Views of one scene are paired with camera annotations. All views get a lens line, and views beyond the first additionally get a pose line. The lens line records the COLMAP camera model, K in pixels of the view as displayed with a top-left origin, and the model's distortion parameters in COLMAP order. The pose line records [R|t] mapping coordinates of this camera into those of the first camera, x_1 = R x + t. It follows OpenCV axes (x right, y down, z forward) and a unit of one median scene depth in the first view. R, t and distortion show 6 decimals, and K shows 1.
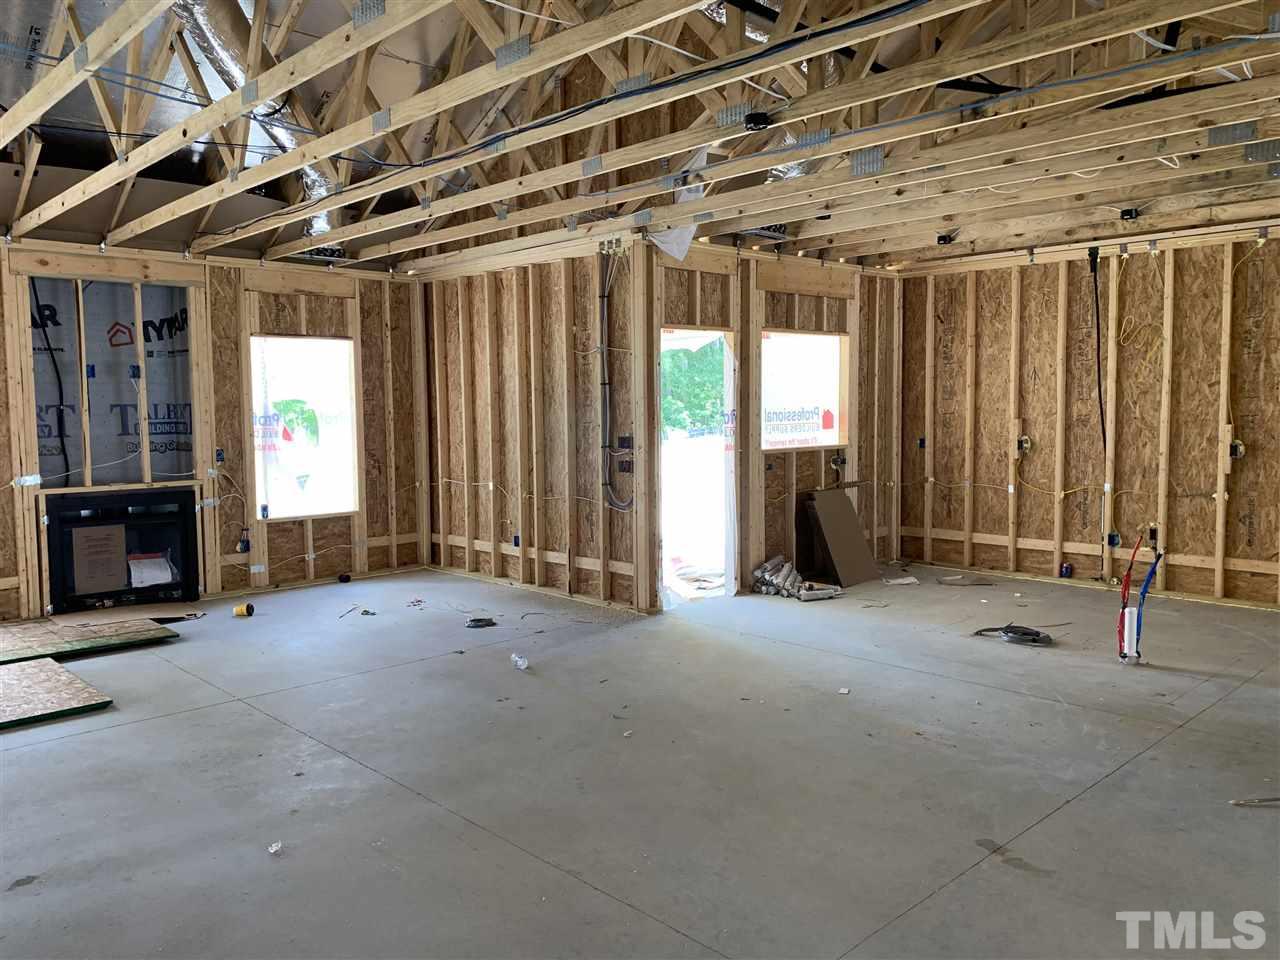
lens RADIAL K [[993.8, 0, 640.0], [0, 993.8, 480.0], [0, 0, 1]] dist [-0.062234, 0.005599]
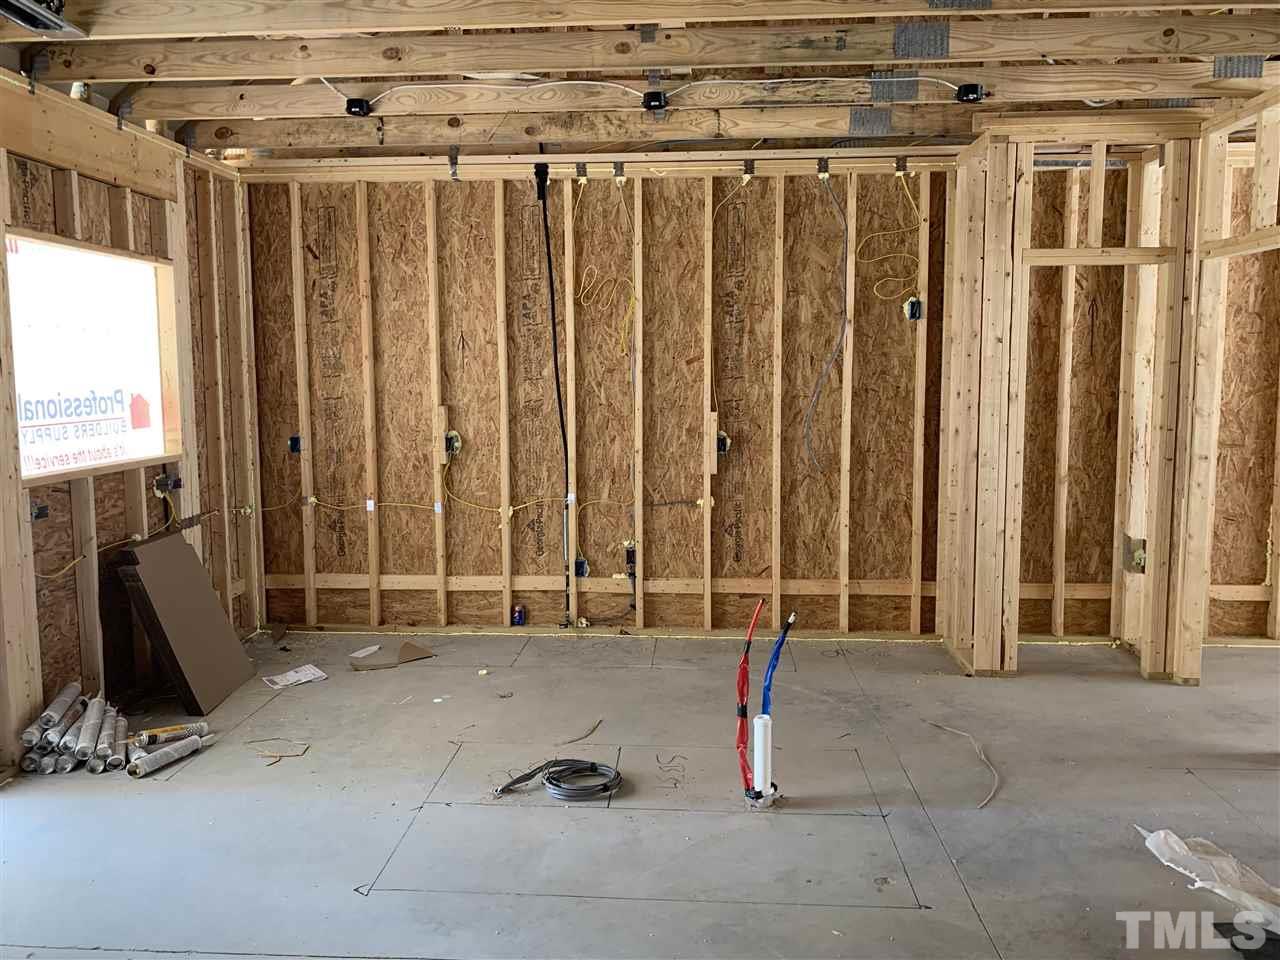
lens RADIAL K [[990.9, 0, 640.0], [0, 990.9, 480.0], [0, 0, 1]] dist [0.081435, -0.121966]
pose [[0.742951, -0.059840, 0.666665, 0.018620], [0.044139, 0.998208, 0.040410, -0.034097], [-0.667889, -0.000597, 0.744261, 0.405448]]
